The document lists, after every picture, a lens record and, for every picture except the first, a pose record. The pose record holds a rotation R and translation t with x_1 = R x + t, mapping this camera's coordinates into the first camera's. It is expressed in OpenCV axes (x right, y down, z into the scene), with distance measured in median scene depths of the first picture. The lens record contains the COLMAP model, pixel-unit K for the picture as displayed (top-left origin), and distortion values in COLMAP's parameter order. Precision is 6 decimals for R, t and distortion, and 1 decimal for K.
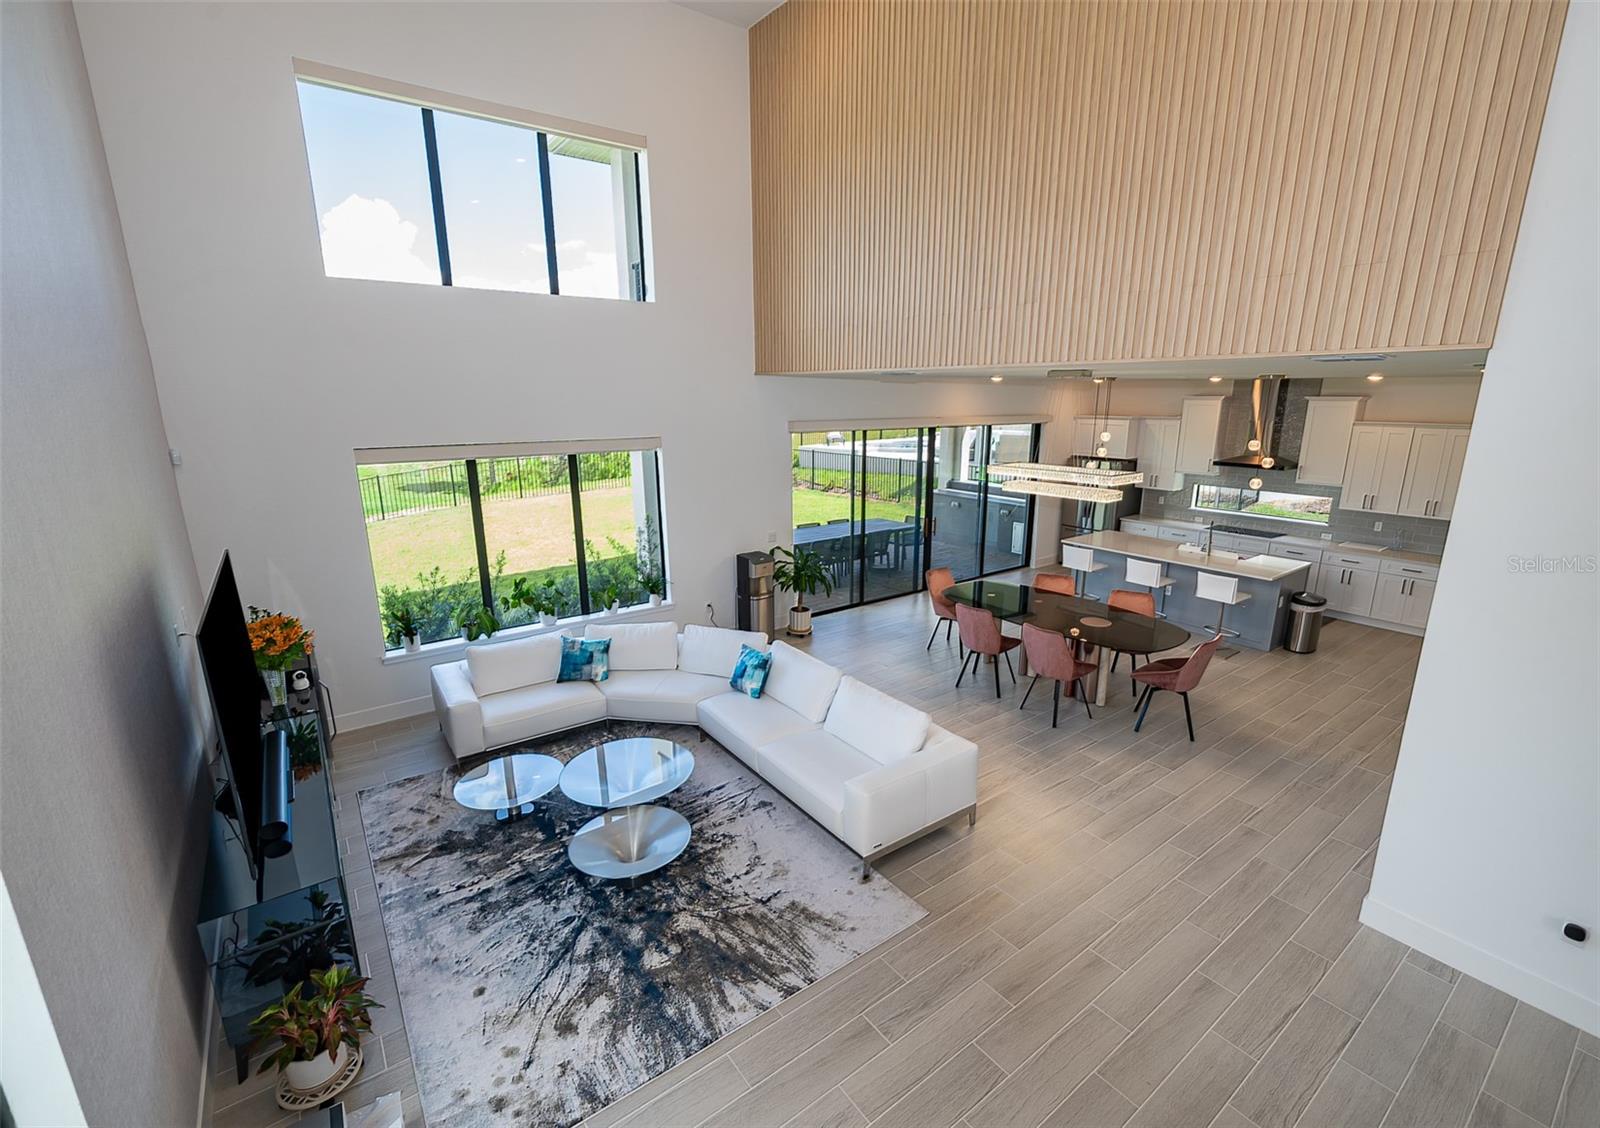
lens RADIAL K [[731.4, 0, 803.3], [0, 731.4, 583.5], [0, 0, 1]] dist [-0.000877, -0.000038]
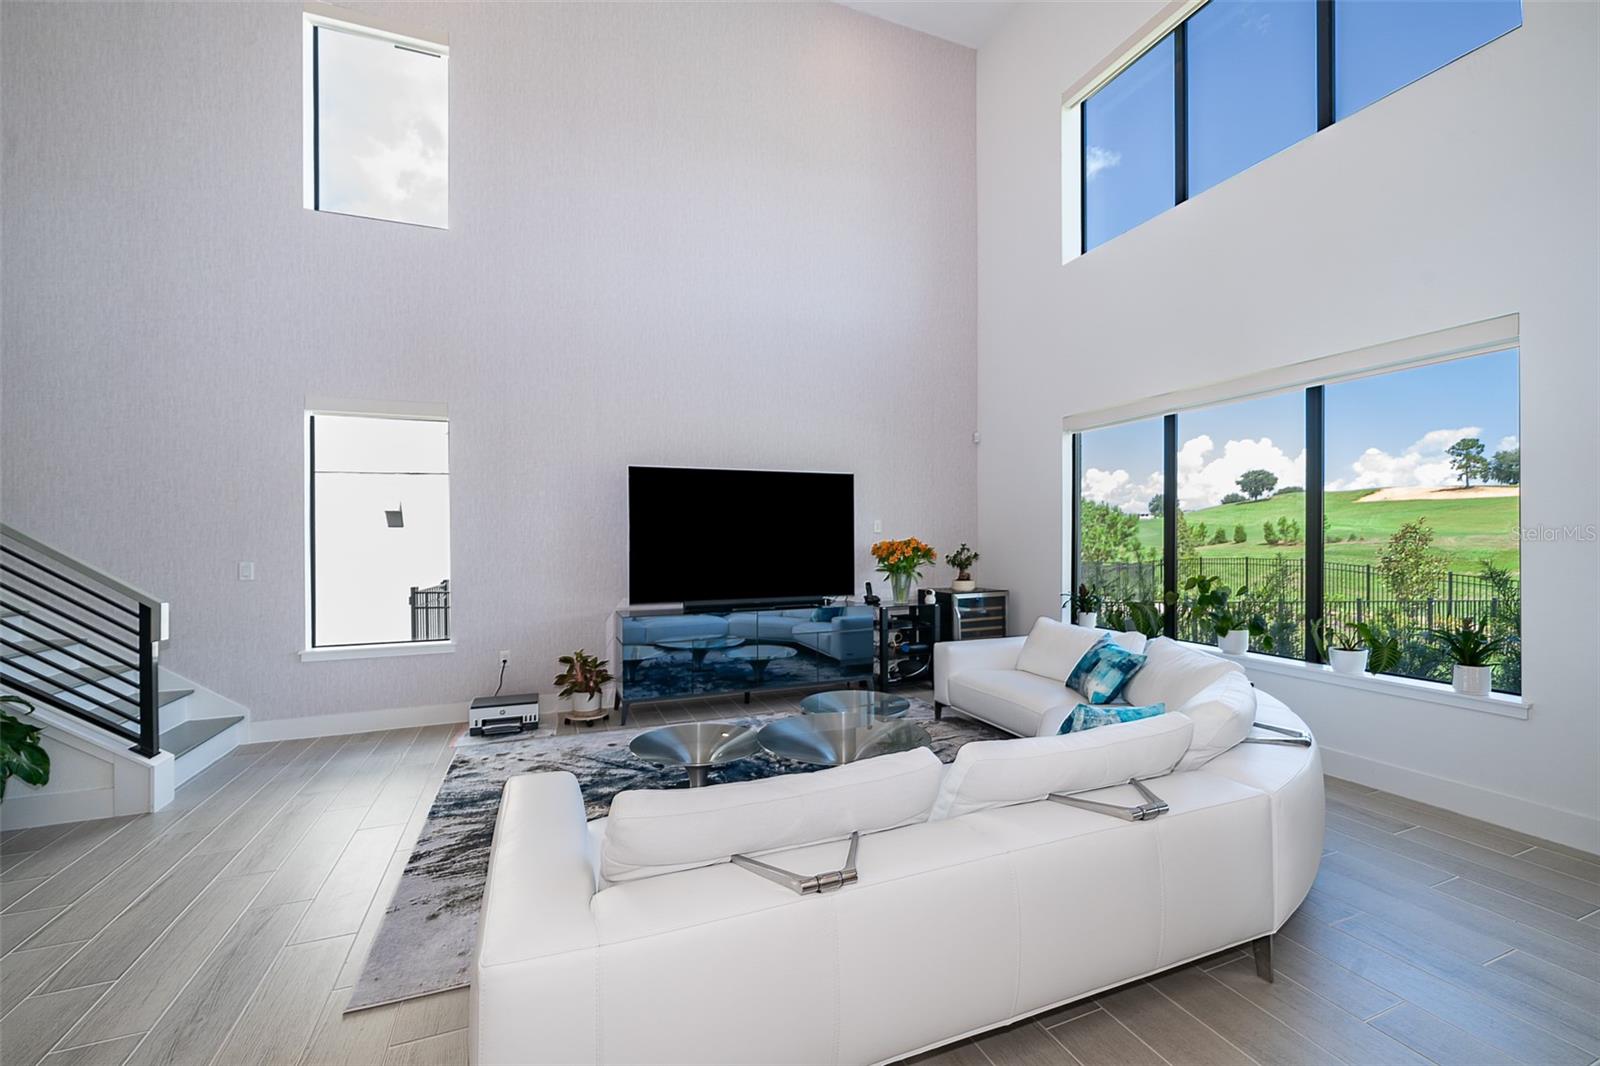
lens RADIAL K [[629.2, 0, 809.4], [0, 629.2, 536.6], [0, 0, 1]] dist [-0.001539, 0.000041]
pose [[-0.246969, 0.001293, -0.969023, 0.495179], [-0.240159, 0.968719, 0.062501, 0.019424], [0.938792, 0.248156, -0.238933, 1.267571]]
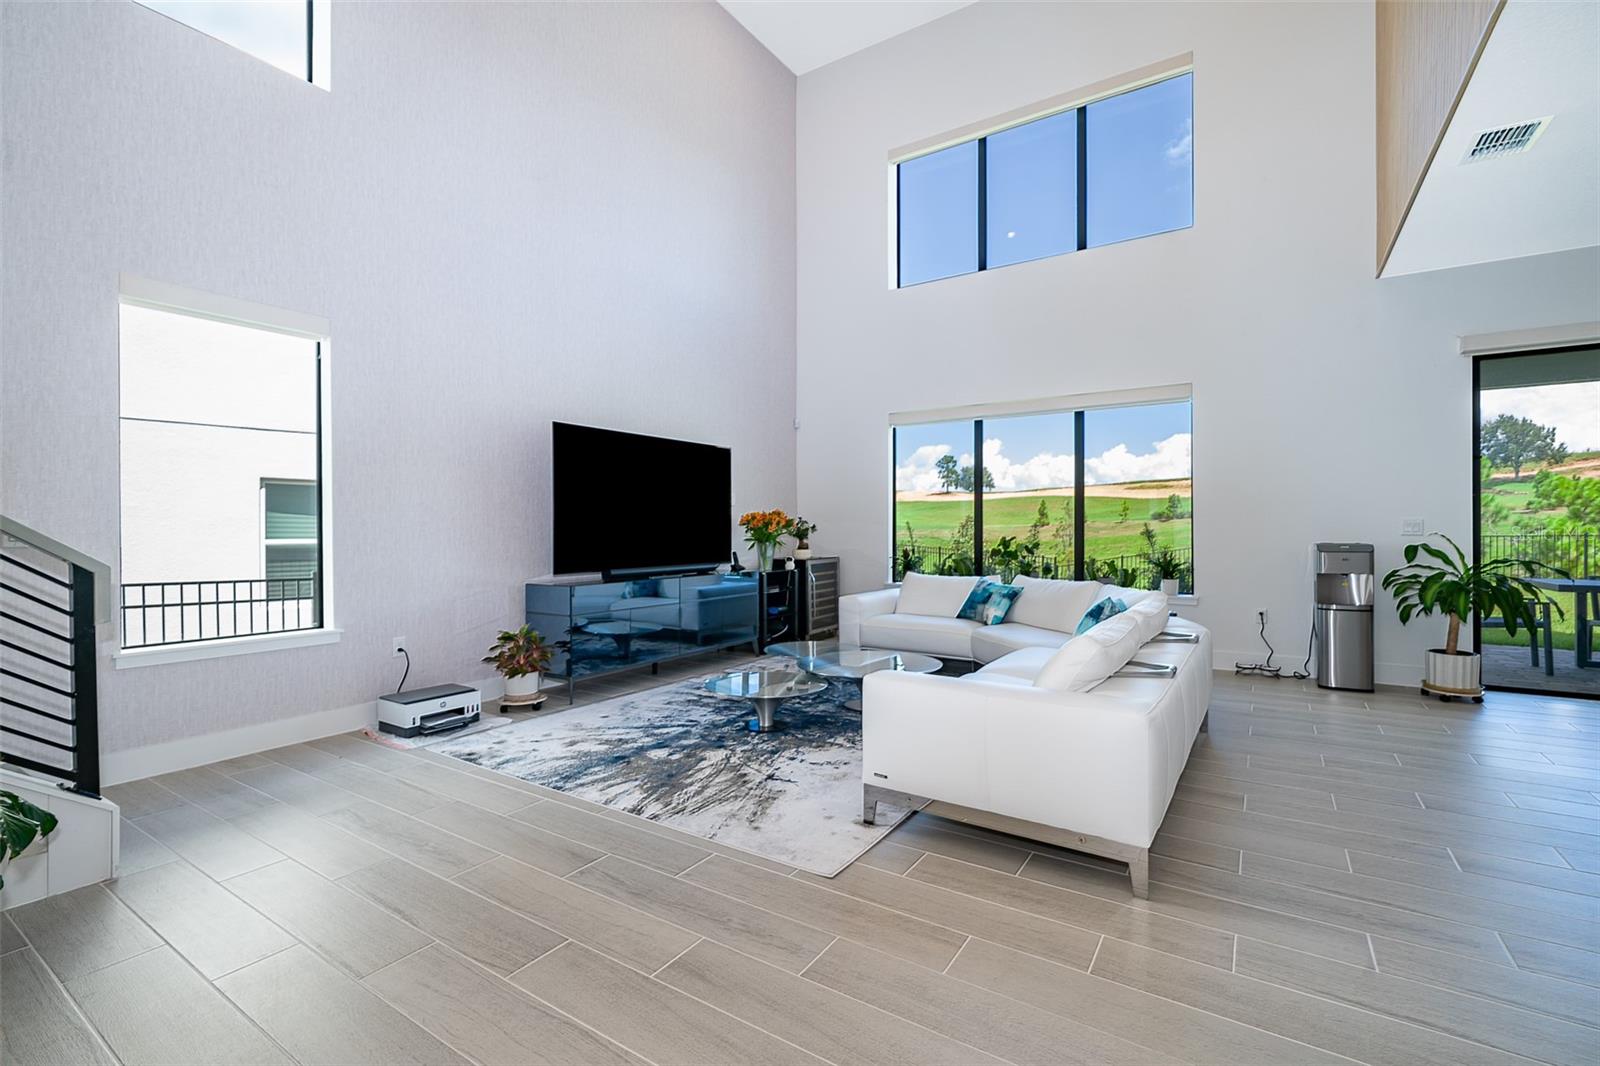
lens RADIAL K [[686.1, 0, 784.9], [0, 686.1, 530.2], [0, 0, 1]] dist [-0.000294, 0.000099]
pose [[0.331711, 0.001623, -0.943380, 0.653955], [-0.237860, 0.967835, -0.081971, 0.221729], [0.912902, 0.251582, 0.321428, 0.681727]]
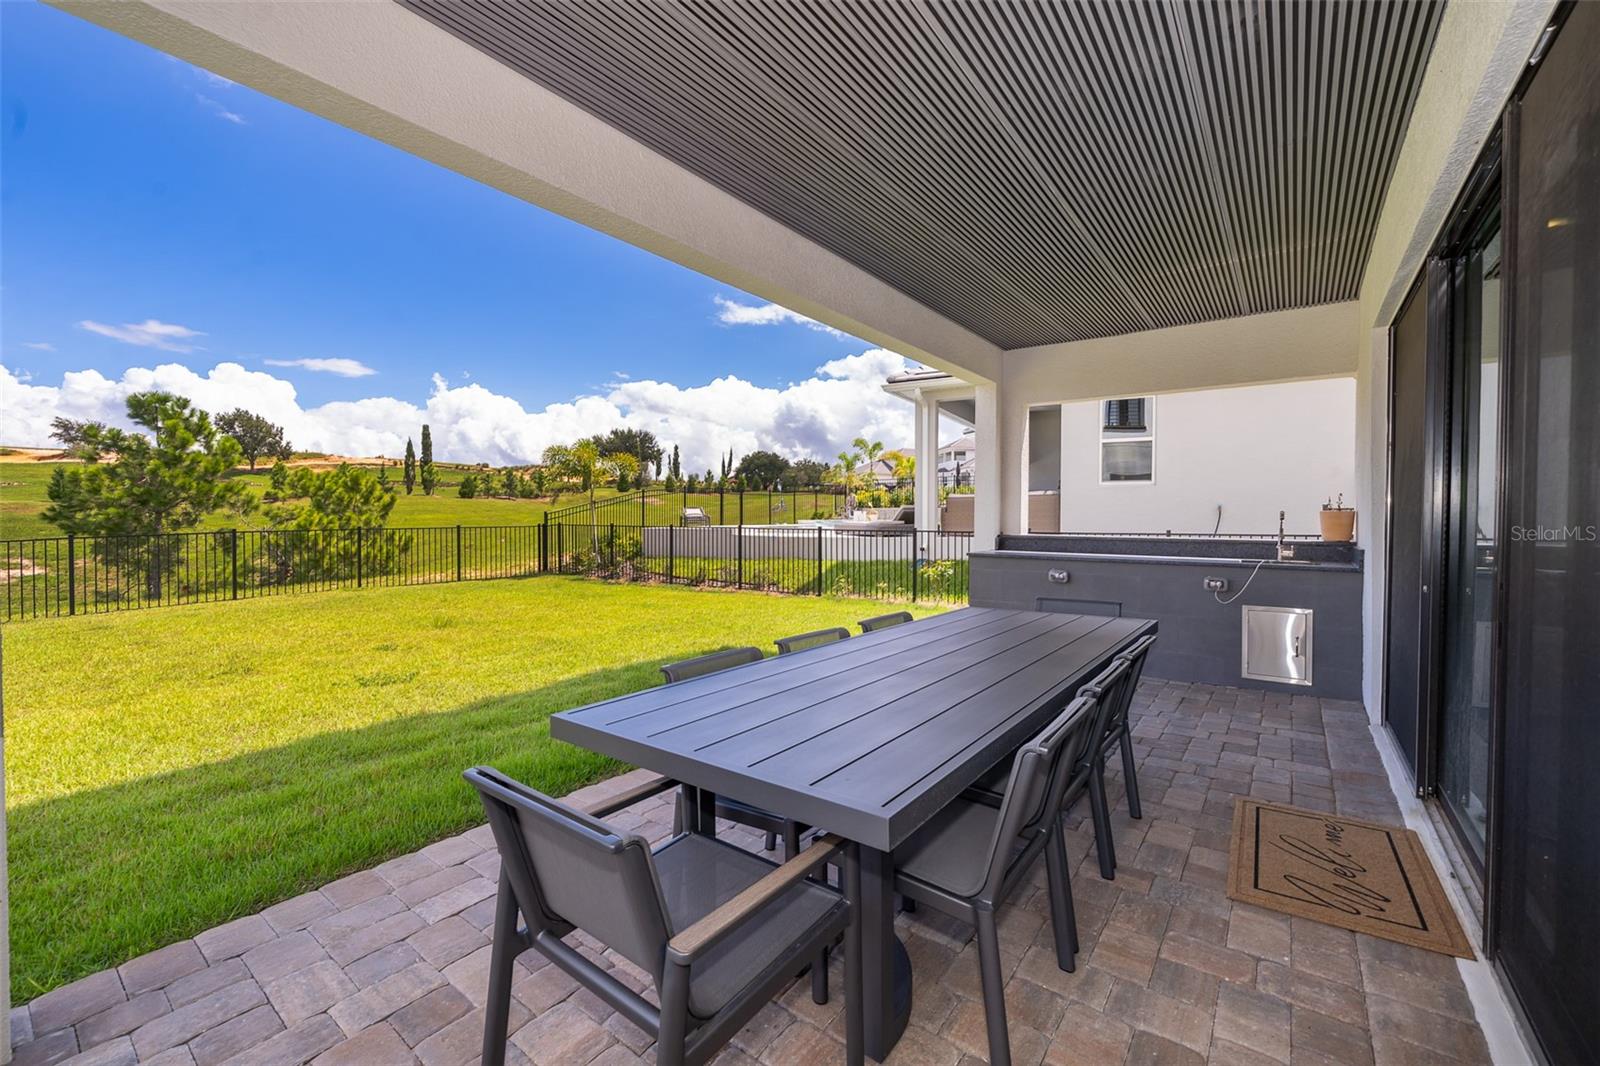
lens RADIAL K [[662.4, 0, 827.2], [0, 662.4, 528.8], [0, 0, 1]] dist [0.001673, 0.000384]
pose [[0.954001, -0.000324, 0.299802, -0.166083], [0.071715, 0.971214, -0.227156, -0.177993], [-0.291098, 0.238207, 0.926563, 2.149323]]
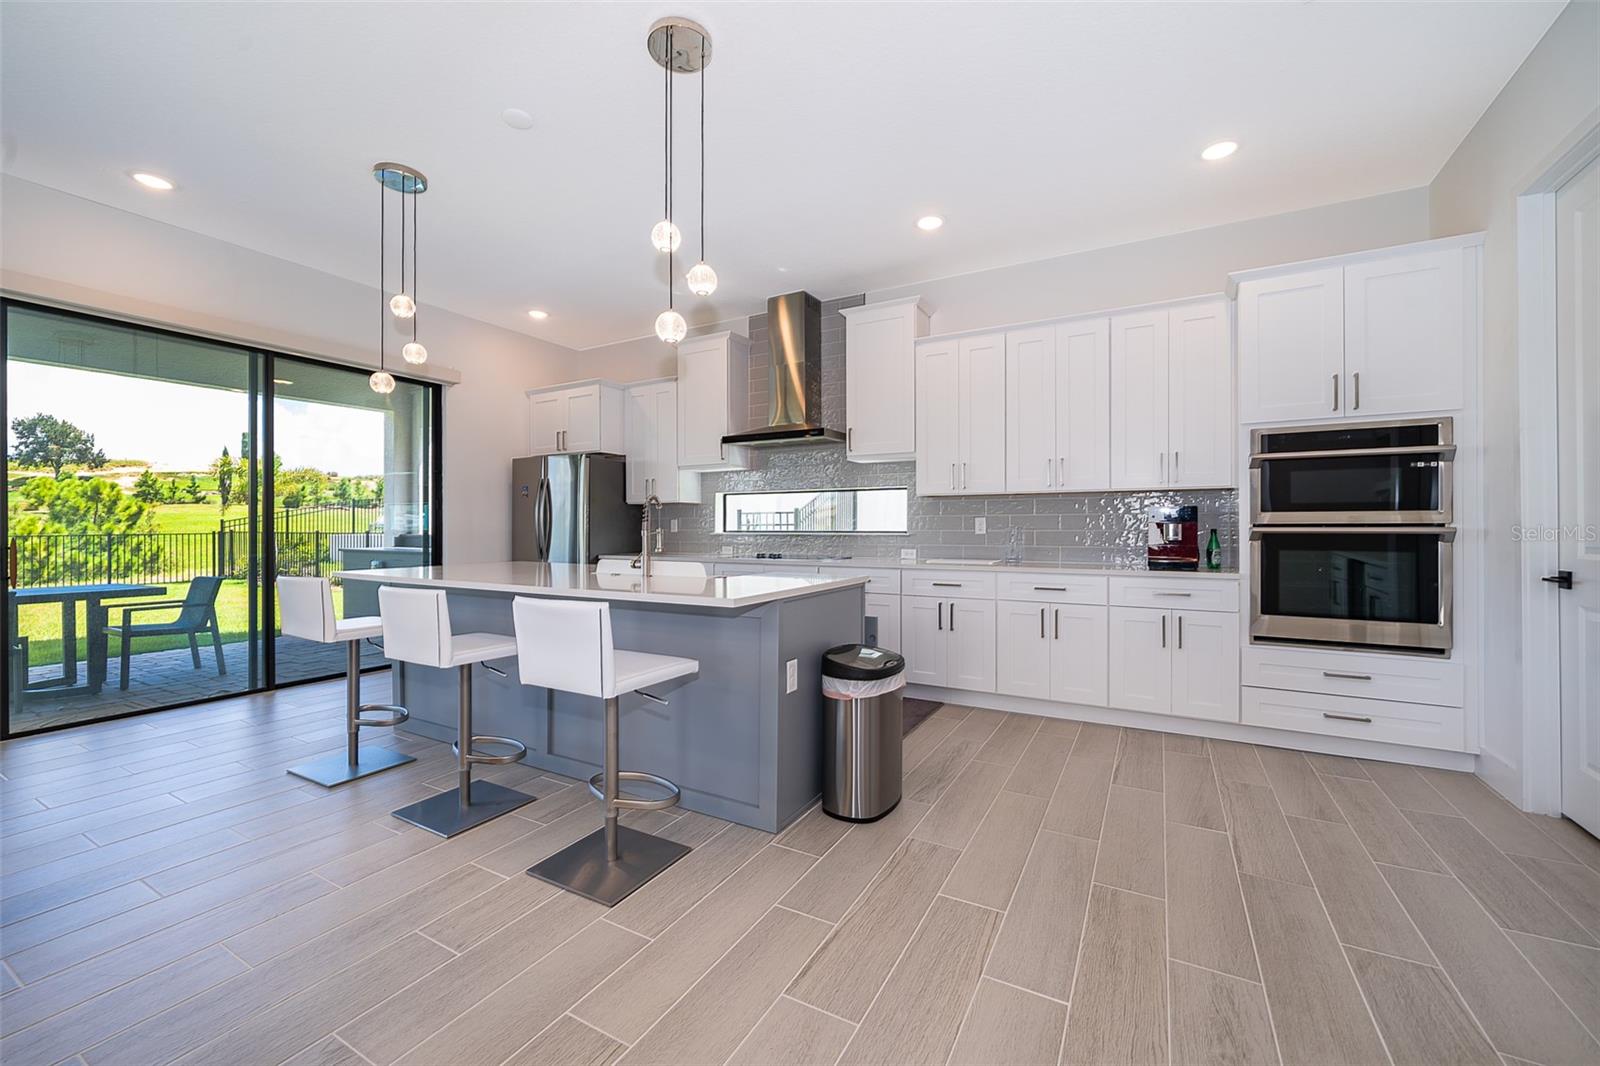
lens RADIAL K [[649.1, 0, 806.2], [0, 649.1, 526.7], [0, 0, 1]] dist [-0.001034, -0.000105]
pose [[0.913257, 0.000251, 0.407384, 0.996419], [0.103789, 0.966858, -0.233266, 0.054775], [-0.393941, 0.255314, 0.882964, 1.322781]]
